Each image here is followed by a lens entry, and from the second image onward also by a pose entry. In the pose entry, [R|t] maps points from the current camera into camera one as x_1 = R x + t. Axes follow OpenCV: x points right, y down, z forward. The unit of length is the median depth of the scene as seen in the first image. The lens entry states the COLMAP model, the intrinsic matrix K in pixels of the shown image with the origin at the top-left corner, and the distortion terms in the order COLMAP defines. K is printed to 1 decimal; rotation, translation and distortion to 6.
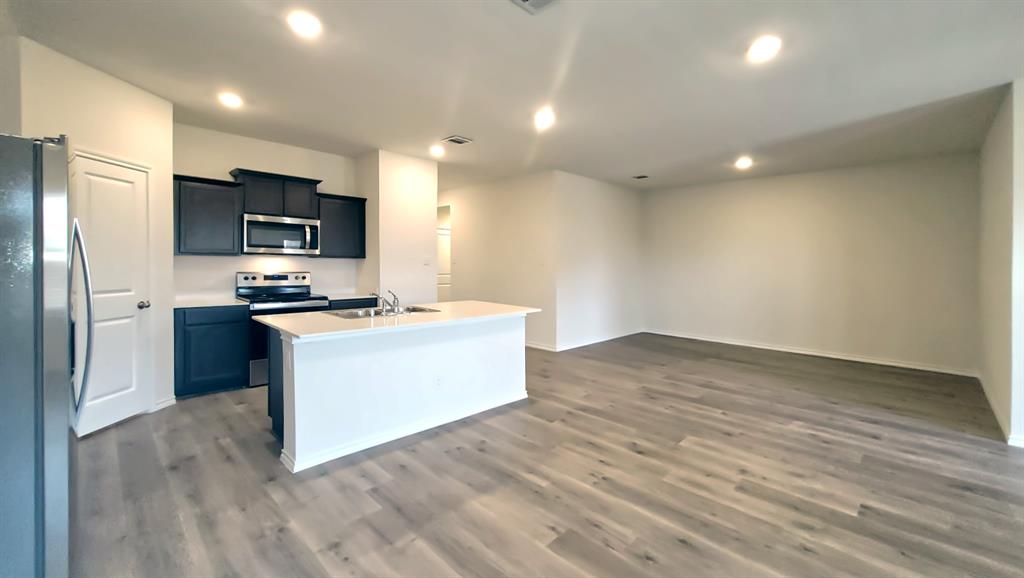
lens RADIAL K [[417.4, 0, 522.8], [0, 417.4, 262.9], [0, 0, 1]] dist [0.005771, -0.001254]
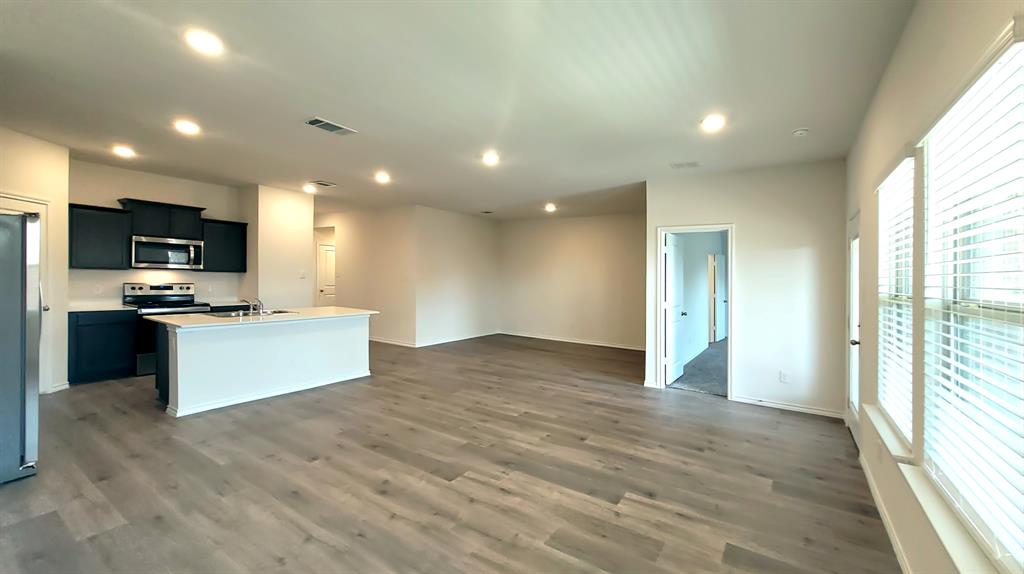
lens RADIAL K [[404.3, 0, 526.2], [0, 404.3, 278.2], [0, 0, 1]] dist [-0.002153, -0.000341]
pose [[0.978476, 0.013305, 0.205929, 0.238643], [-0.015164, 0.999857, 0.007451, -0.020412], [-0.205801, -0.010413, 0.978538, -0.425855]]
